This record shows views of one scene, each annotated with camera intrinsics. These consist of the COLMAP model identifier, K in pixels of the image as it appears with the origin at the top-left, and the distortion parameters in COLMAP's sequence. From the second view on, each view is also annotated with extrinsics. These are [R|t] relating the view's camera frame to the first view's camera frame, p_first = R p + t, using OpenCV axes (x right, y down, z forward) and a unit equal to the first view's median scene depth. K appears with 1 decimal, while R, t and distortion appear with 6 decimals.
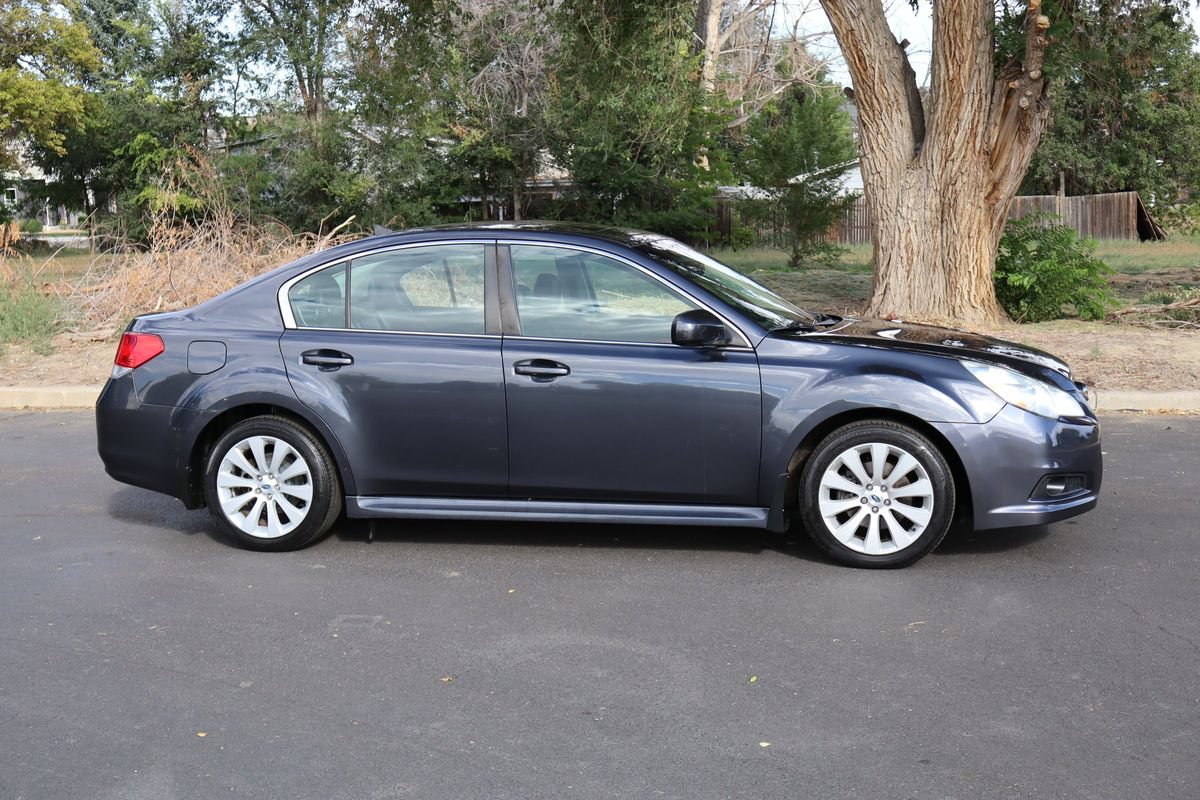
lens RADIAL K [[1507.0, 0, 599.9], [0, 1507.0, 396.0], [0, 0, 1]] dist [0.005790, 0.000000]
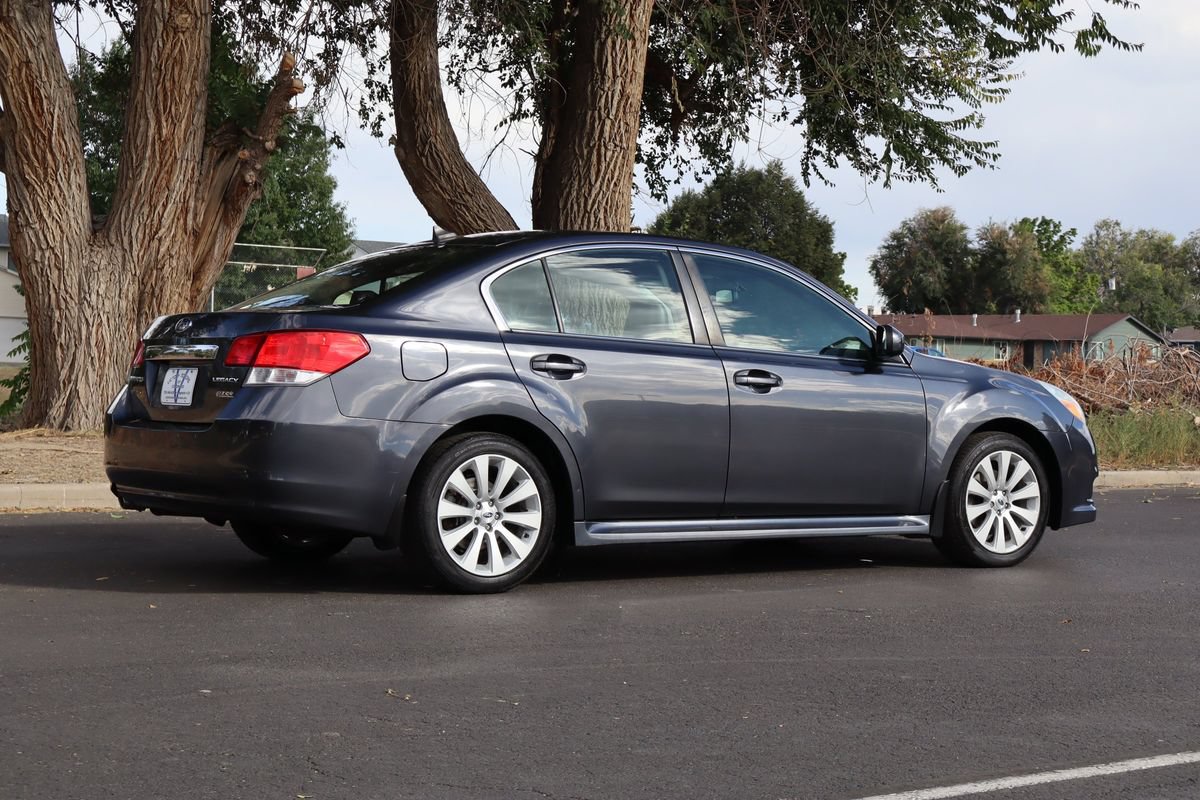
lens RADIAL K [[2175.8, 0, 605.4], [0, 2175.8, 404.4], [0, 0, 1]] dist [0.022651, 0.000000]
pose [[0.681845, 0.024078, 0.731100, -0.470155], [0.057328, 0.994625, -0.086223, 0.047020], [-0.729247, 0.100703, 0.676800, 0.051850]]
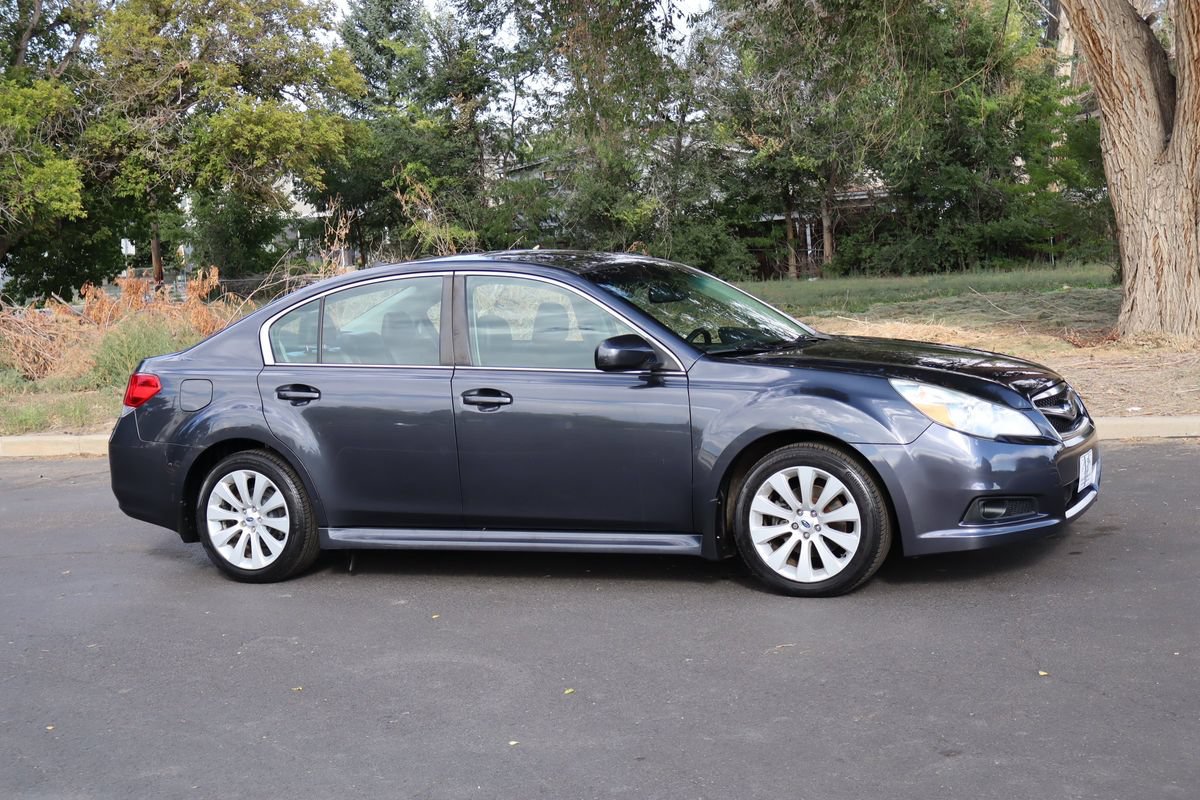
lens RADIAL K [[1769.3, 0, 596.0], [0, 1769.3, 396.7], [0, 0, 1]] dist [0.005635, 0.000000]
pose [[0.974909, -0.022769, -0.221437, 0.122107], [0.016488, 0.999409, -0.030175, 0.007393], [0.221993, 0.025767, 0.974708, -0.055443]]
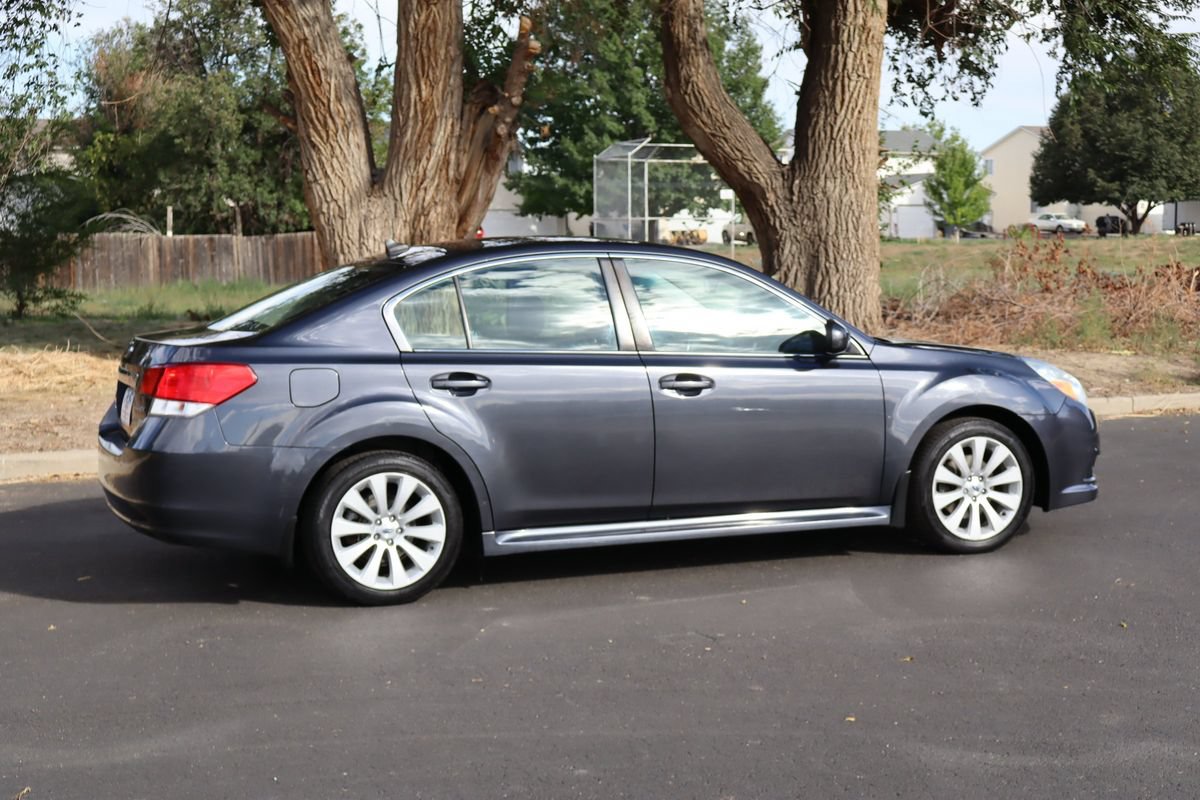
lens RADIAL K [[1851.6, 0, 601.5], [0, 1851.6, 403.4], [0, 0, 1]] dist [0.032962, 0.000000]
pose [[0.835199, -0.039822, 0.548504, -0.312008], [0.063910, 0.997645, -0.024885, 0.009086], [-0.546221, 0.055839, 0.835778, 0.008118]]
